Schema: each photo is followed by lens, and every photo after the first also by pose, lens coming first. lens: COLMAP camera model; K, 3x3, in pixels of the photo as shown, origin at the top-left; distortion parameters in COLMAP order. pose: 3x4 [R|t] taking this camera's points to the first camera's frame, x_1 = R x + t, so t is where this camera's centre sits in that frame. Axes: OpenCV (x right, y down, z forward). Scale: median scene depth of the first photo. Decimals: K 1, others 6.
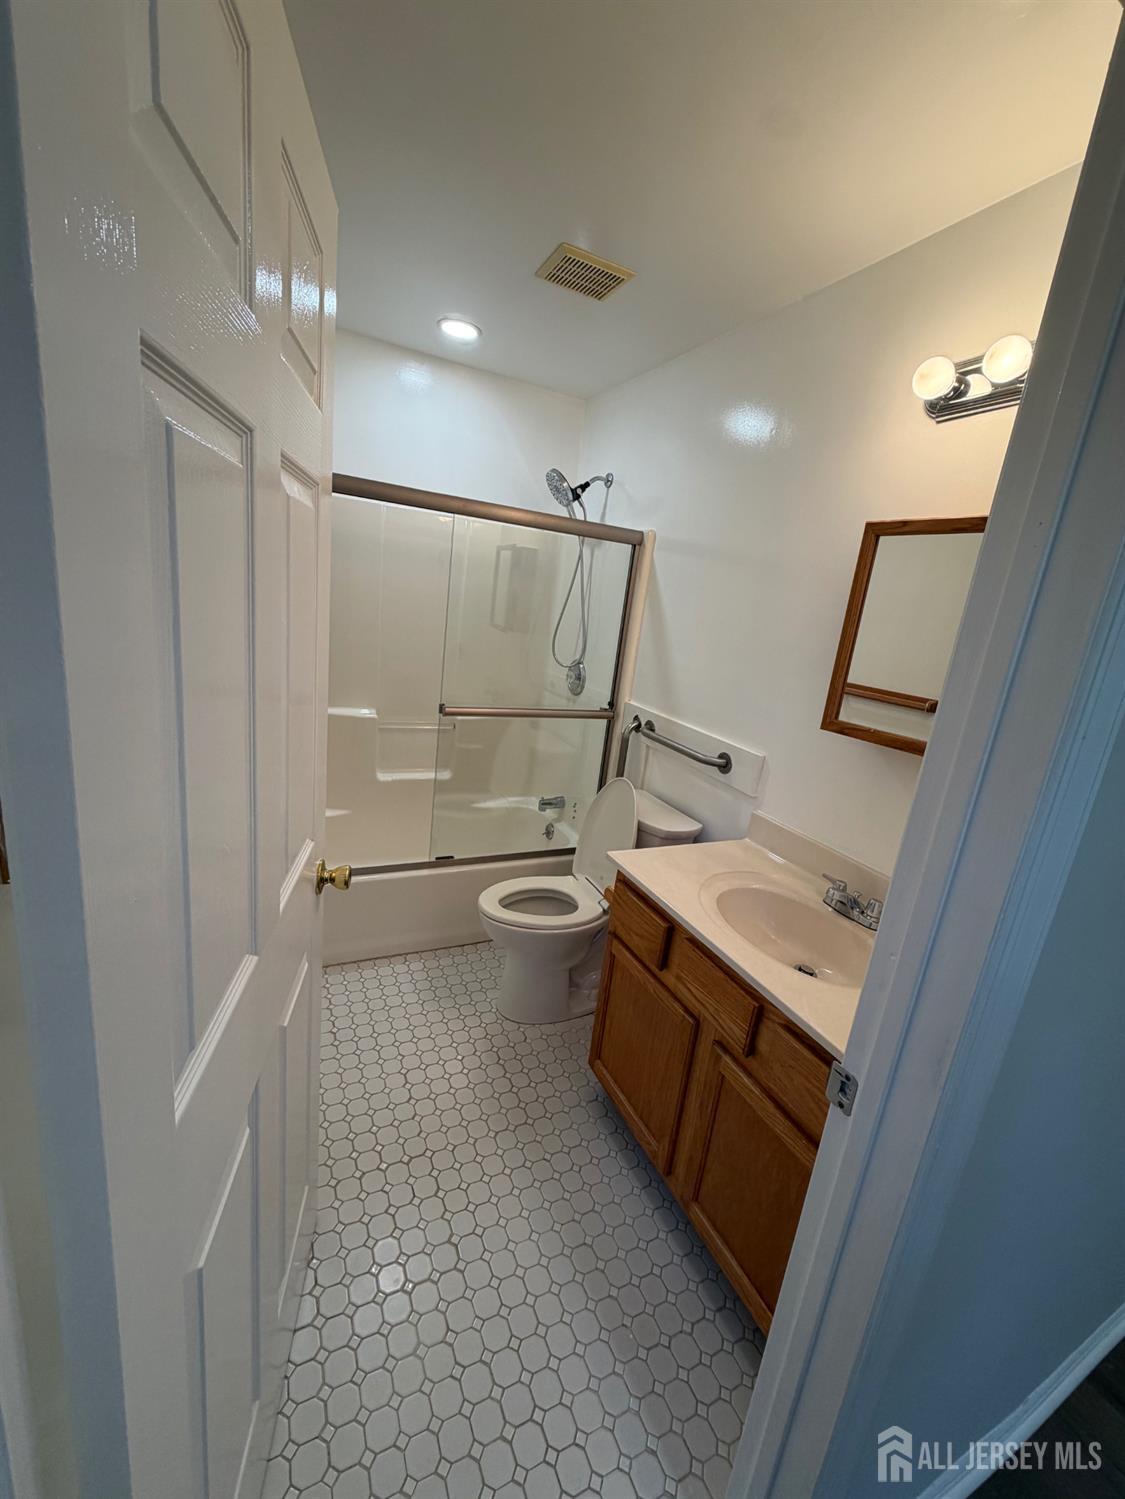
lens RADIAL K [[604.6, 0, 565.3], [0, 604.6, 749.3], [0, 0, 1]] dist [-0.000132, -0.000276]
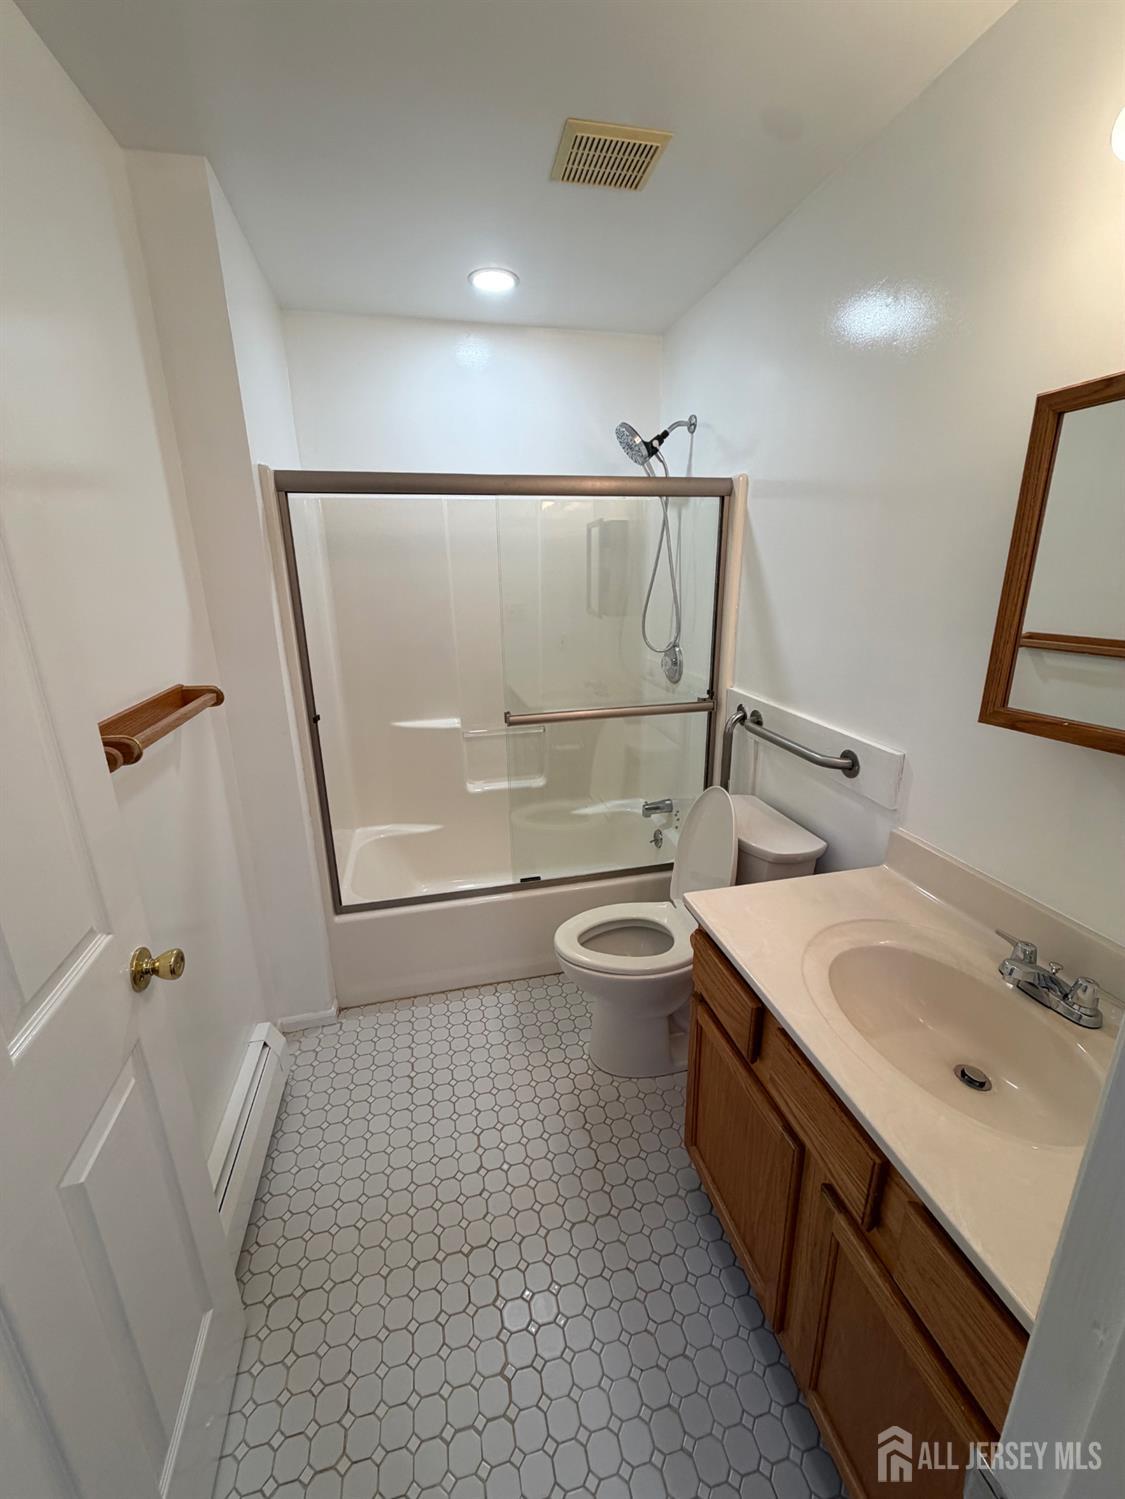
lens RADIAL K [[604.6, 0, 563.3], [0, 604.6, 747.4], [0, 0, 1]] dist [-0.000132, -0.000276]
pose [[0.966026, -0.063845, -0.250437, 0.113402], [0.071448, 0.997215, 0.021375, -0.042545], [0.248375, -0.038542, 0.967897, 0.184712]]
